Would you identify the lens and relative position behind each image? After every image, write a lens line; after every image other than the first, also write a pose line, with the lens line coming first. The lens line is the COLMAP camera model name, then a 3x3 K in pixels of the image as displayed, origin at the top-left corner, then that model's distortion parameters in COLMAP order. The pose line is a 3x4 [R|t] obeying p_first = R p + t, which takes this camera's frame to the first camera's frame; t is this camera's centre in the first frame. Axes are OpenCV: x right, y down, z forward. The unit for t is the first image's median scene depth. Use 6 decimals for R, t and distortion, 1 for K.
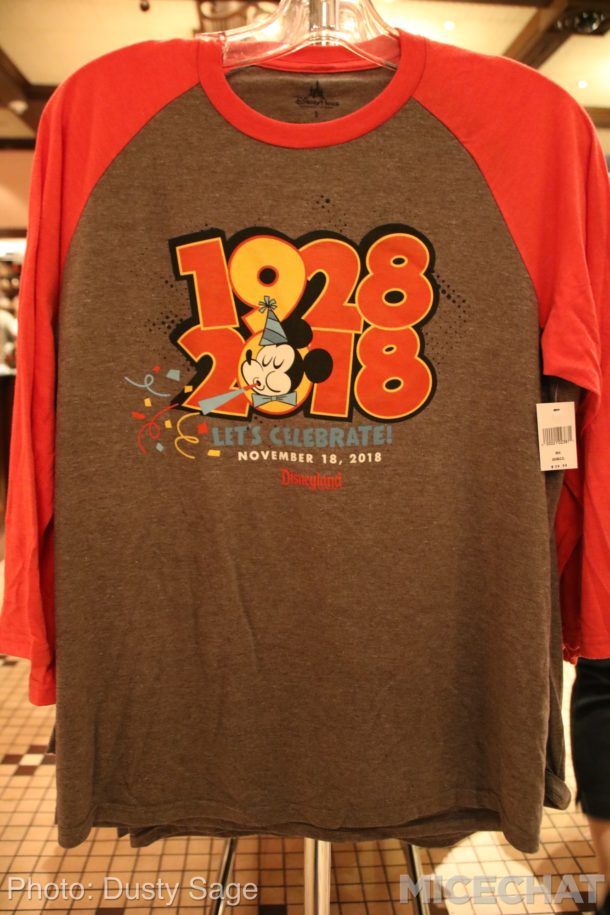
lens RADIAL K [[735.3, 0, 305.0], [0, 735.3, 457.5], [0, 0, 1]] dist [0.003668, 0.000346]
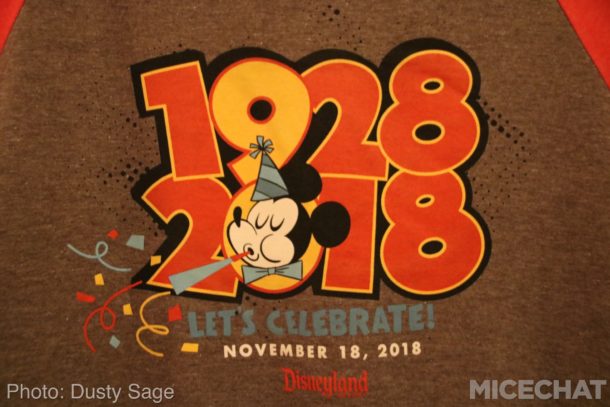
lens RADIAL K [[826.4, 0, 305.0], [0, 826.4, 203.5], [0, 0, 1]] dist [0.094625, 0.137636]
pose [[0.999716, -0.023823, 0.000222, -0.007581], [0.023387, 0.979556, -0.199808, 0.021570], [0.004542, 0.199756, 0.979835, 0.176612]]
